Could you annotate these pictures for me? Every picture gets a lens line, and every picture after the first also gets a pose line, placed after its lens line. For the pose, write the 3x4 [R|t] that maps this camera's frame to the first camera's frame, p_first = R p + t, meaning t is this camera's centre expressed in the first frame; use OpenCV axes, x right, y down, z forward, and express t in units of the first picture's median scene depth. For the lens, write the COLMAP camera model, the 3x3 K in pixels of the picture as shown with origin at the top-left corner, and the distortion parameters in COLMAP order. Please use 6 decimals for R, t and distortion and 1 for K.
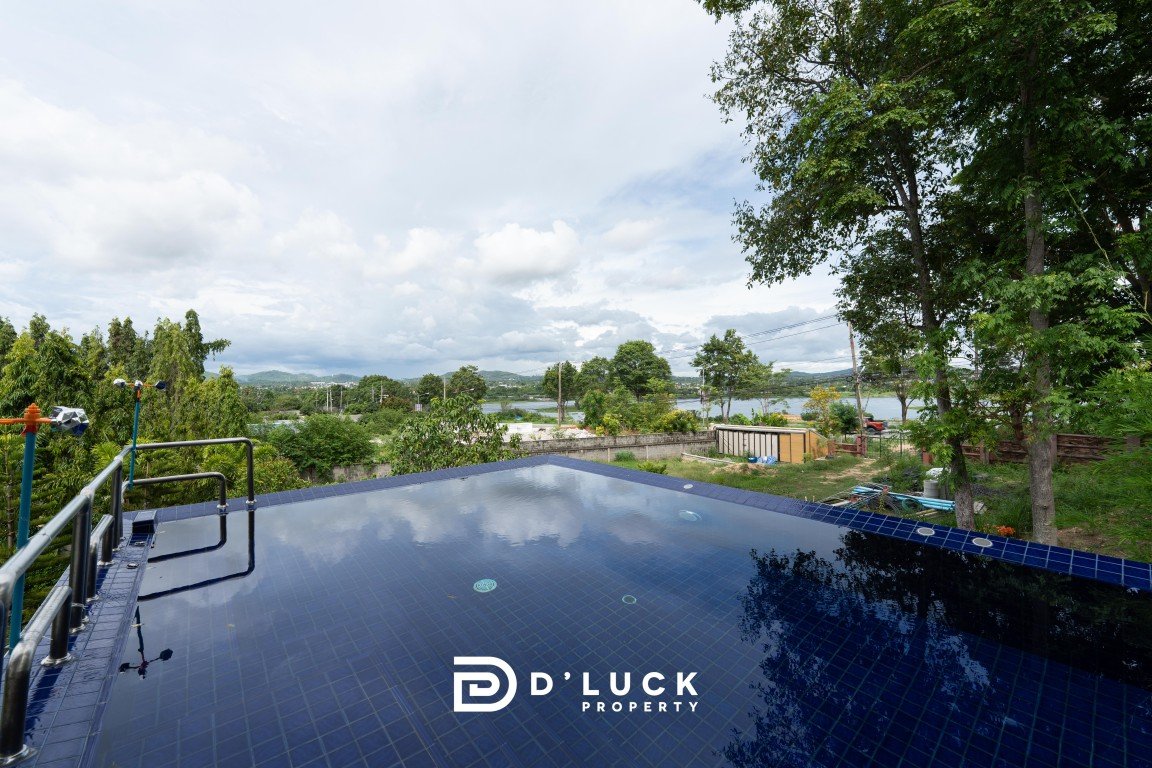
lens RADIAL K [[460.2, 0, 581.4], [0, 460.2, 382.2], [0, 0, 1]] dist [-0.000323, -0.000014]
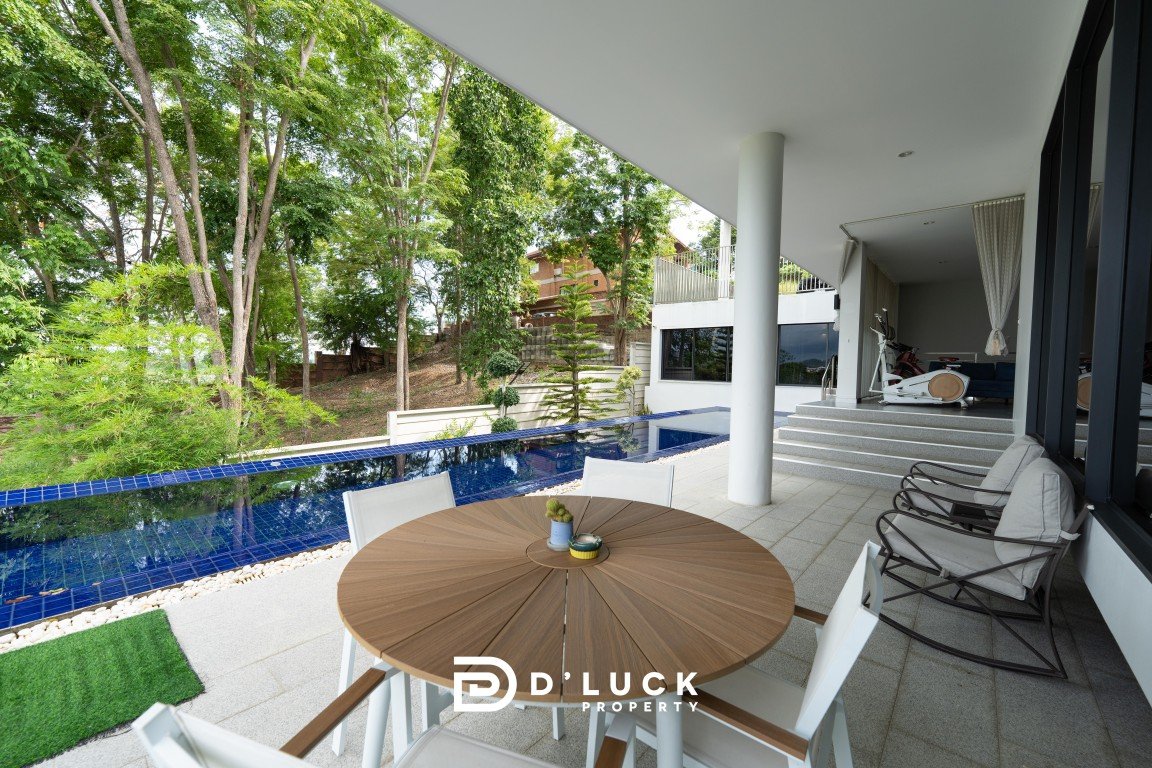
lens RADIAL K [[460.2, 0, 575.1], [0, 460.2, 384.1], [0, 0, 1]] dist [-0.000323, -0.000014]
pose [[-0.163543, -0.022376, 0.986282, -0.208191], [-0.017306, 0.999654, 0.019810, 0.000436], [-0.986384, -0.013829, -0.163874, -0.181374]]
